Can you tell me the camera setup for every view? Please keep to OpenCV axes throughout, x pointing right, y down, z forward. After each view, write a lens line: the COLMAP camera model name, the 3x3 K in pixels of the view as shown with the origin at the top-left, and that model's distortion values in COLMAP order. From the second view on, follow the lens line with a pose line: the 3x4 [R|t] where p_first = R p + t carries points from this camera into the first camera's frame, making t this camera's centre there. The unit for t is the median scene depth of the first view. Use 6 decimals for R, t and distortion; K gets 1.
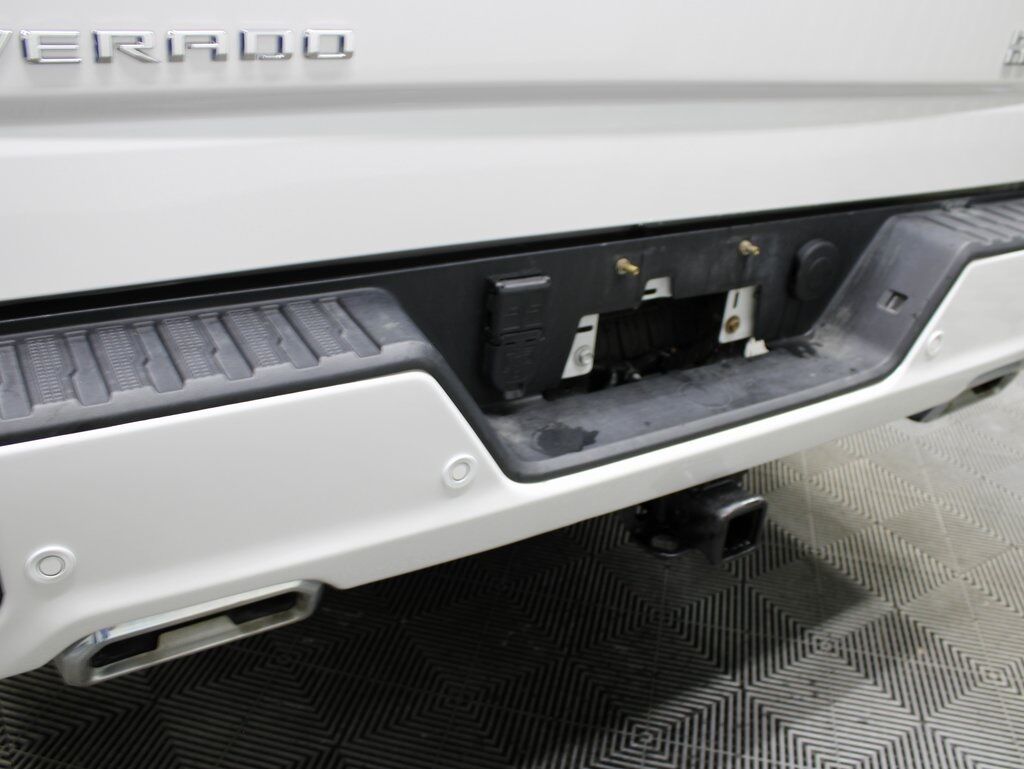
lens RADIAL K [[956.9, 0, 512.0], [0, 956.9, 384.5], [0, 0, 1]] dist [-0.185859, 0.179223]
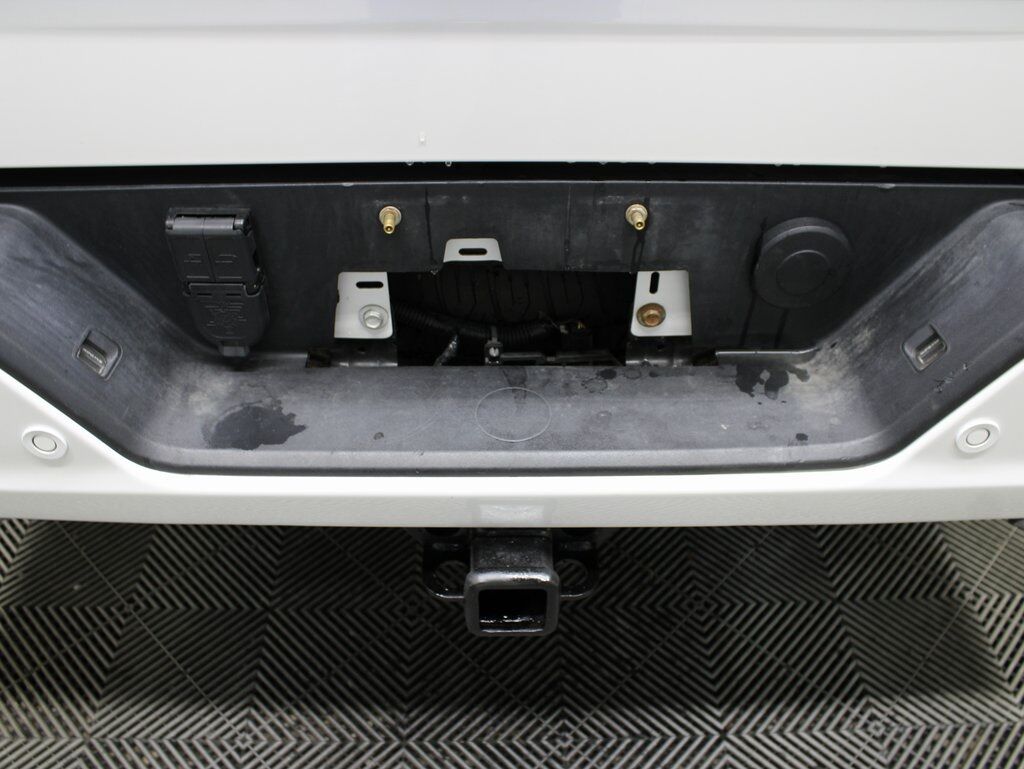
lens RADIAL K [[956.9, 0, 512.0], [0, 956.9, 384.5], [0, 0, 1]] dist [-0.185859, 0.179223]
pose [[0.847718, 0.294770, -0.441005, 0.463285], [-0.180925, 0.942203, 0.281993, -0.190355], [0.498639, -0.159262, 0.852053, 0.366208]]
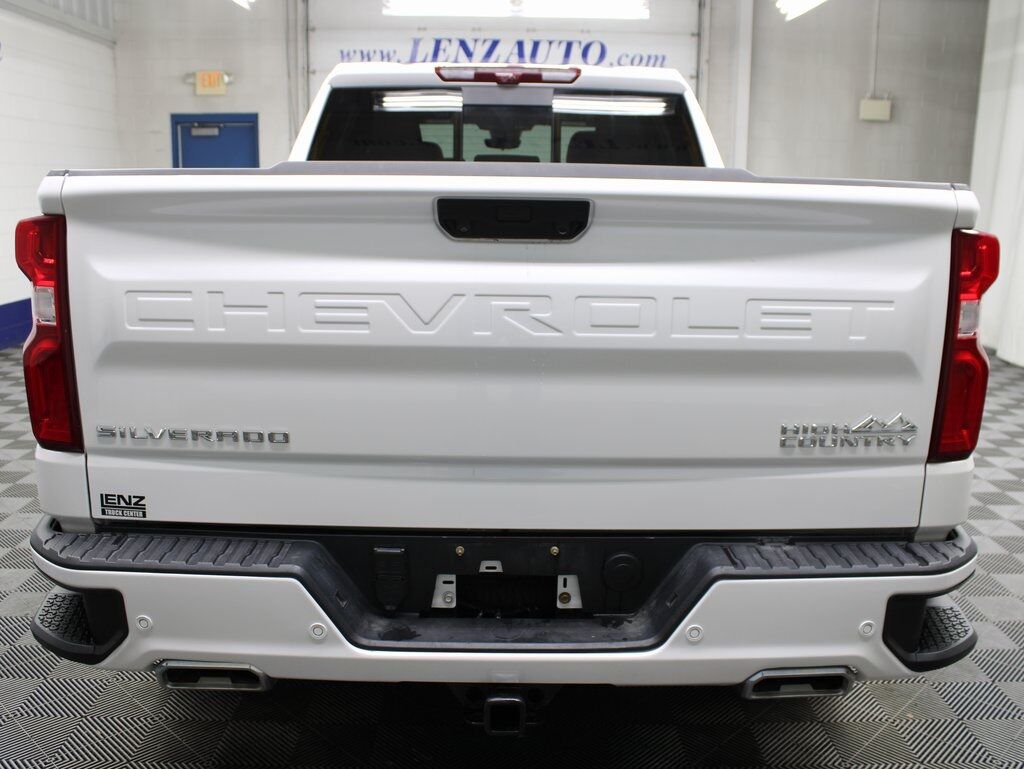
lens RADIAL K [[956.9, 0, 512.0], [0, 956.9, 384.5], [0, 0, 1]] dist [-0.185859, 0.179223]
pose [[0.844939, 0.049017, -0.532612, 0.999570], [-0.188197, 0.959360, -0.210265, -0.055502], [0.500659, 0.277897, 0.819825, -0.467405]]
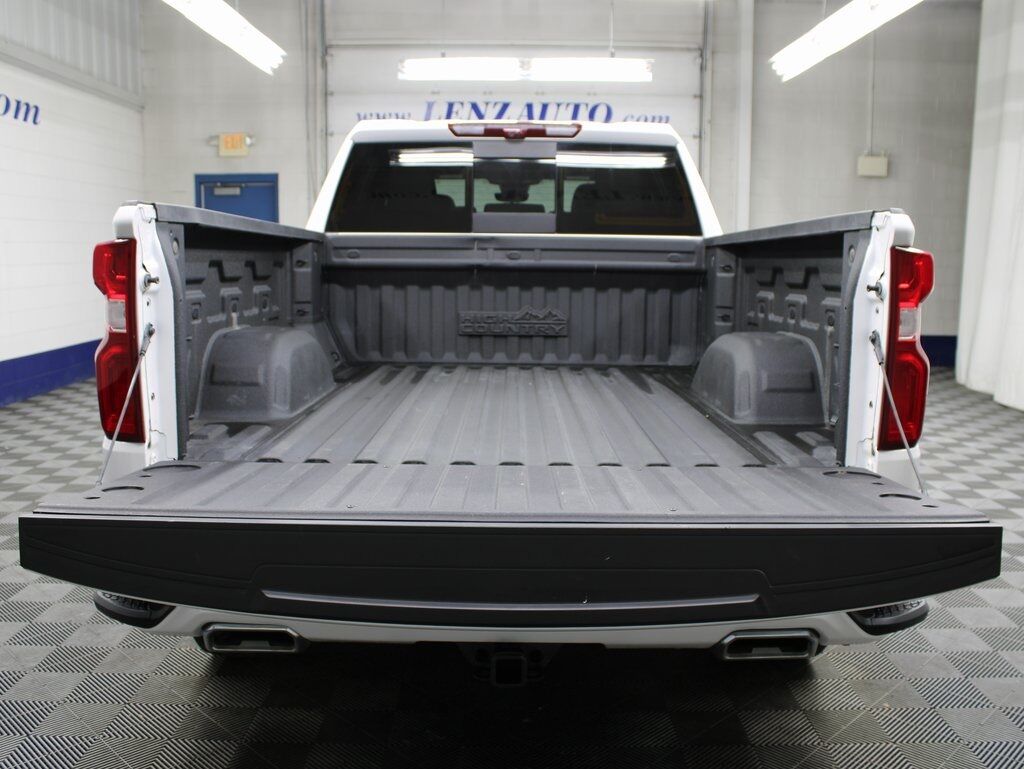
lens RADIAL K [[956.9, 0, 512.0], [0, 956.9, 384.5], [0, 0, 1]] dist [-0.185859, 0.179223]
pose [[0.837645, 0.011339, -0.546097, 1.158323], [-0.188317, 0.944481, -0.269244, 0.109617], [0.512725, 0.328370, 0.793276, -0.632864]]
